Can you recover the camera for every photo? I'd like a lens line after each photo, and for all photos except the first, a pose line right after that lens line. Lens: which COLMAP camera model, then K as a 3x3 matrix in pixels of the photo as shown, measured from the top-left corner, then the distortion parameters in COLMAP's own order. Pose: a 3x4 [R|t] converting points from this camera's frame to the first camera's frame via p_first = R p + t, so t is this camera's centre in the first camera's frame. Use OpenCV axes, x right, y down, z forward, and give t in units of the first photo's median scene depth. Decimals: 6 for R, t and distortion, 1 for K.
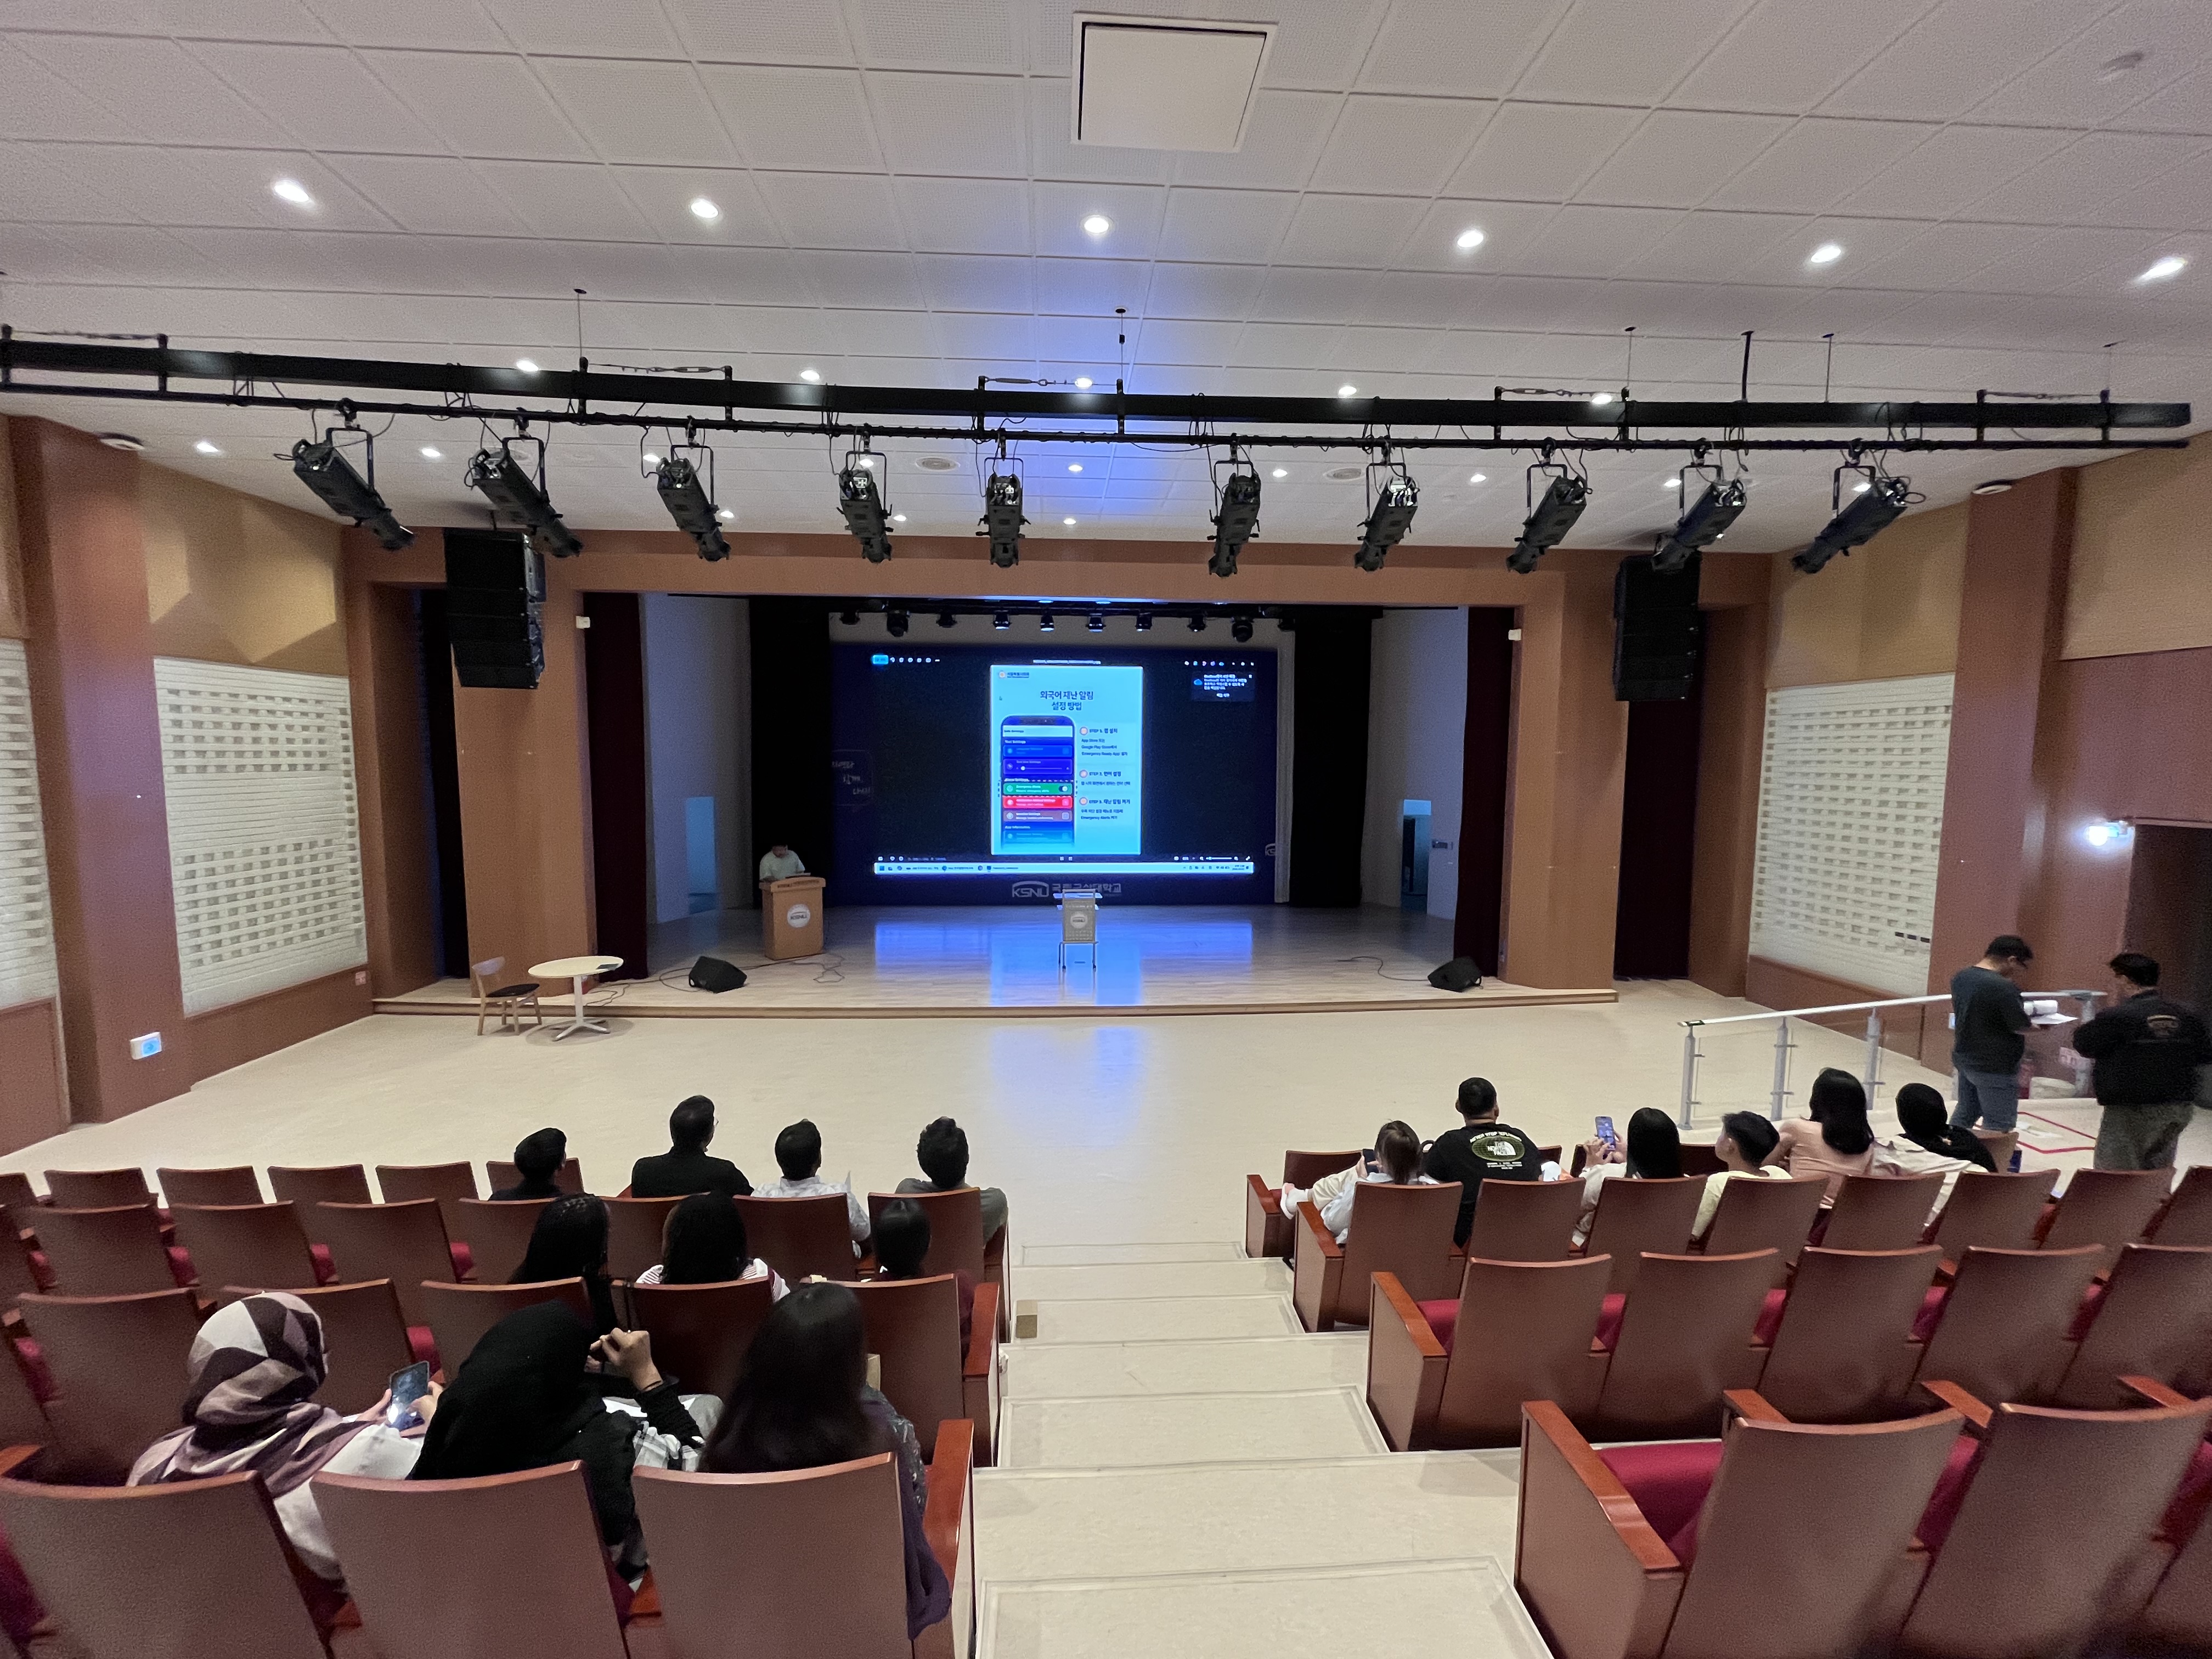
lens RADIAL K [[887.6, 0, 1099.8], [0, 887.6, 833.2], [0, 0, 1]] dist [-0.001742, 0.000338]
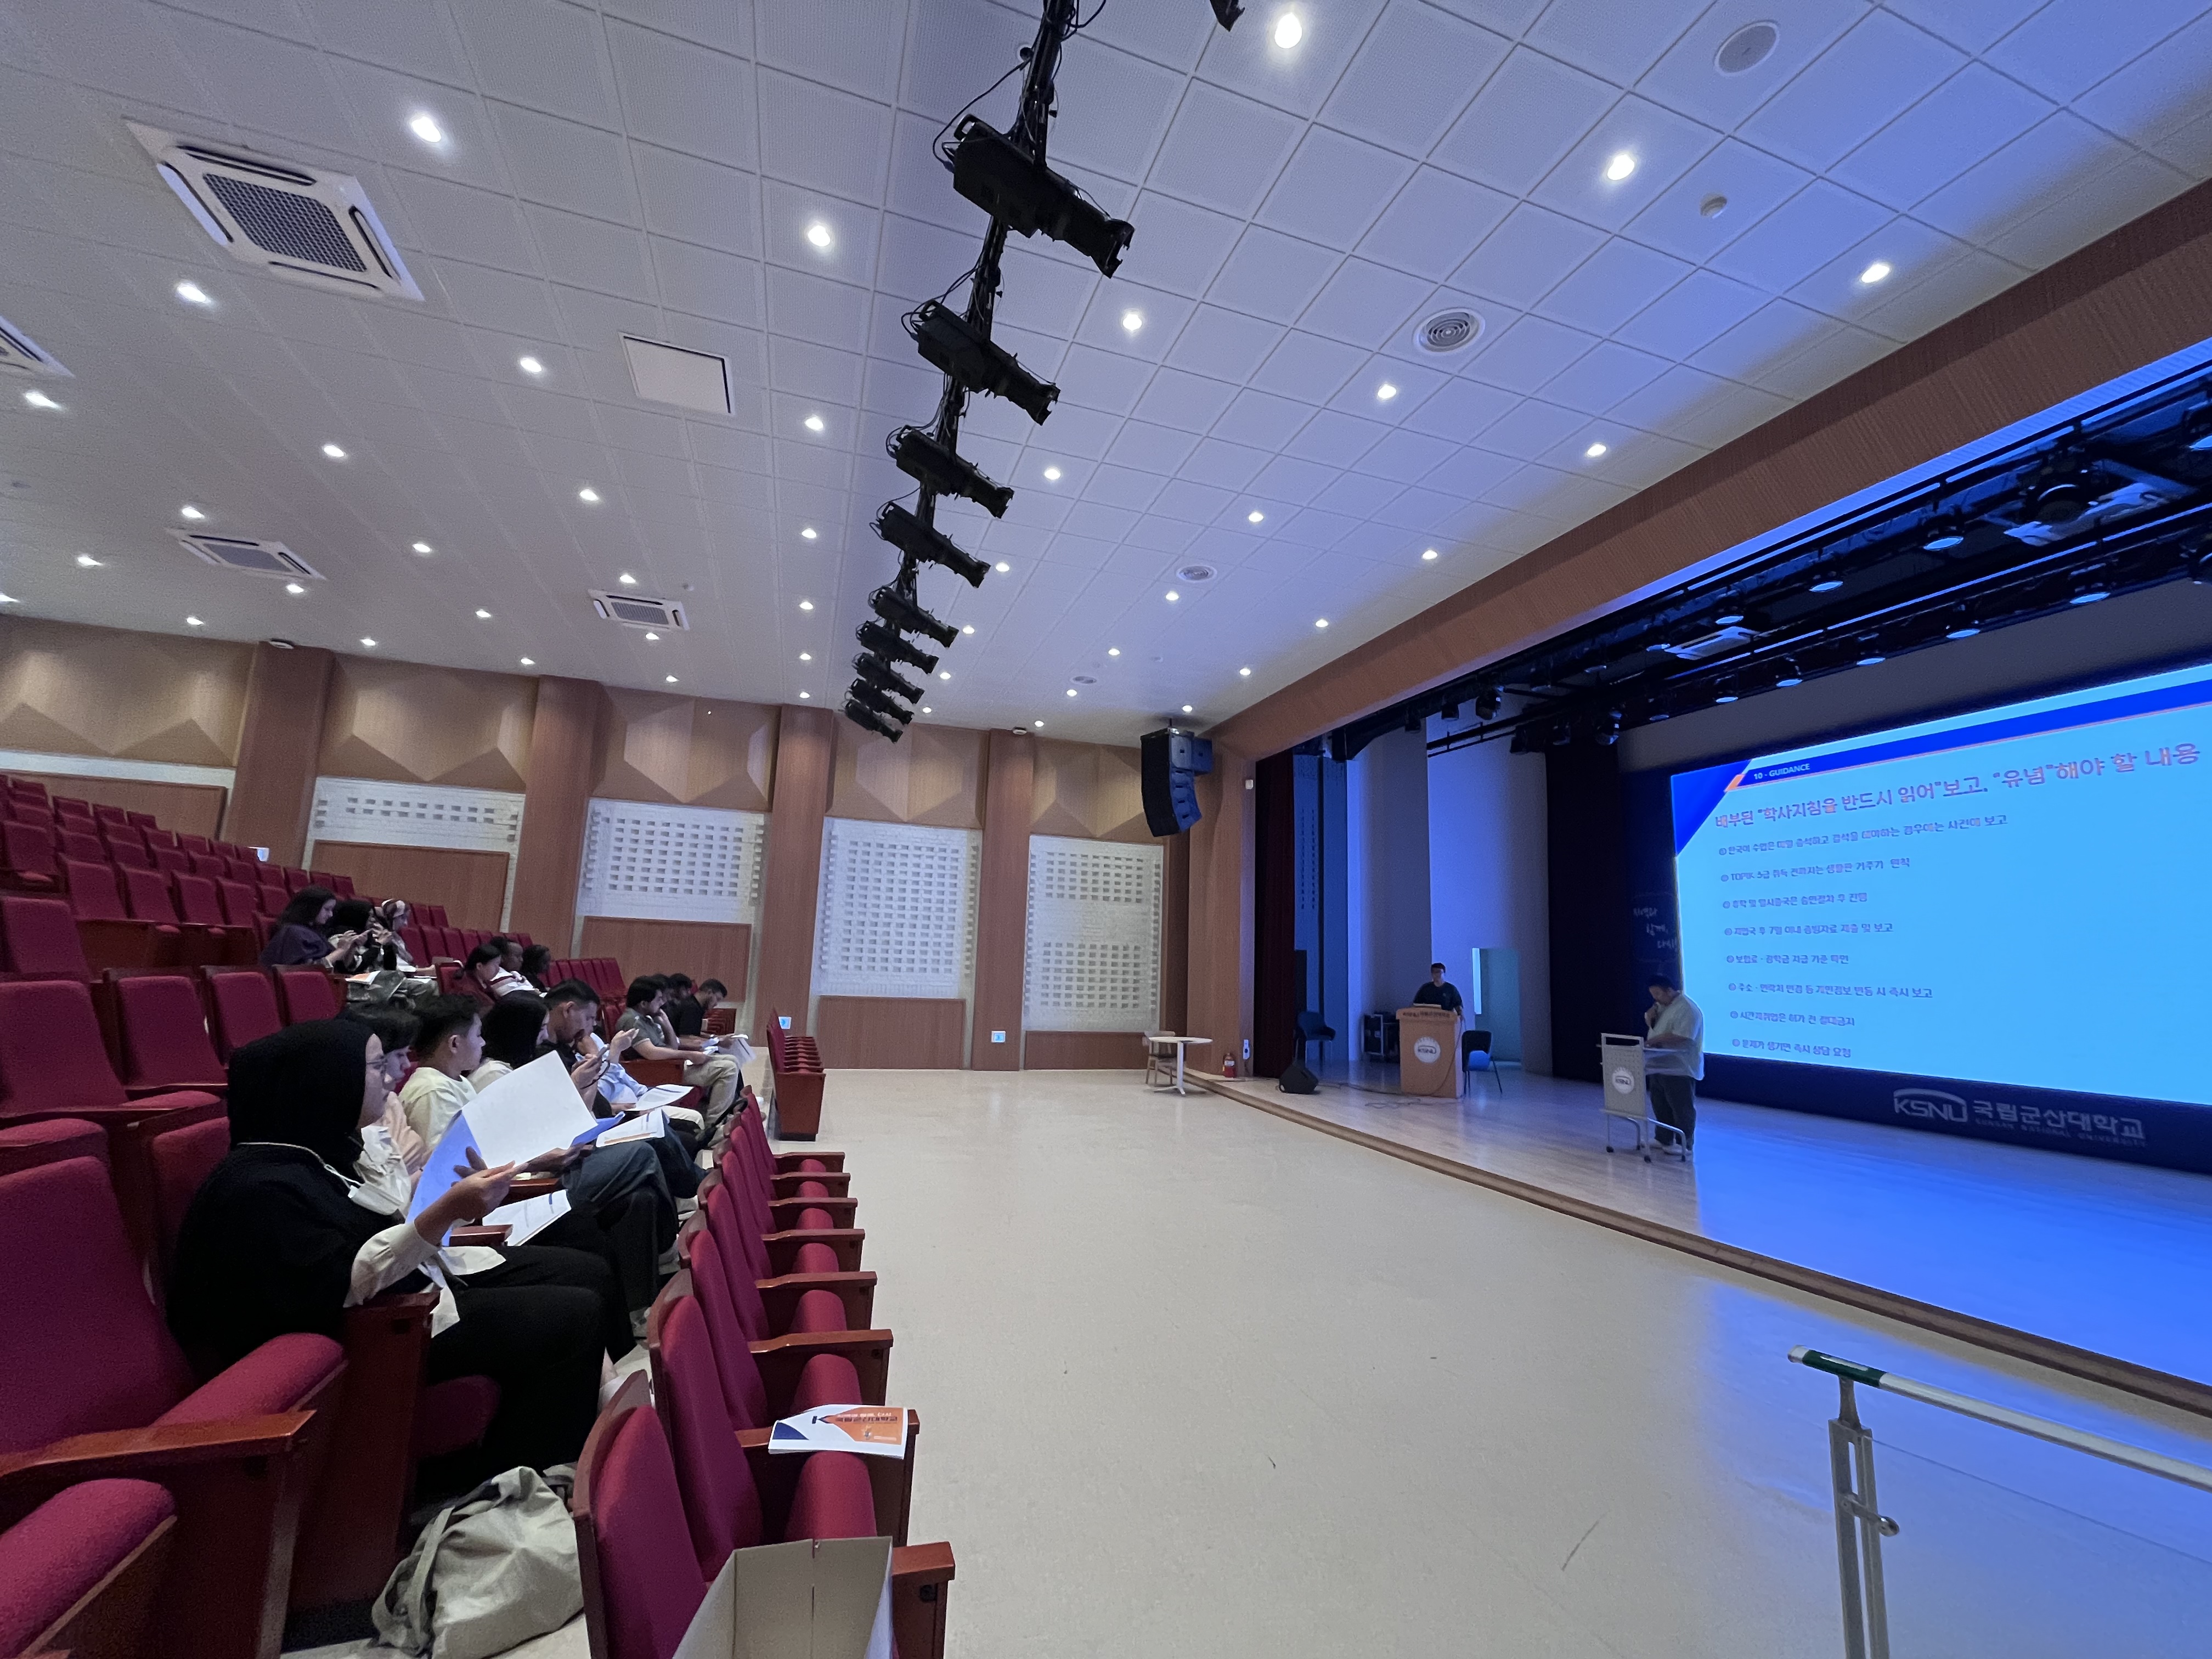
lens RADIAL K [[887.6, 0, 1099.8], [0, 887.6, 833.2], [0, 0, 1]] dist [-0.001742, 0.000338]
pose [[0.271806, -0.140498, -0.952041, 0.848125], [-0.115441, 0.977382, -0.177196, 0.129099], [0.955403, 0.158067, 0.249439, 0.681492]]
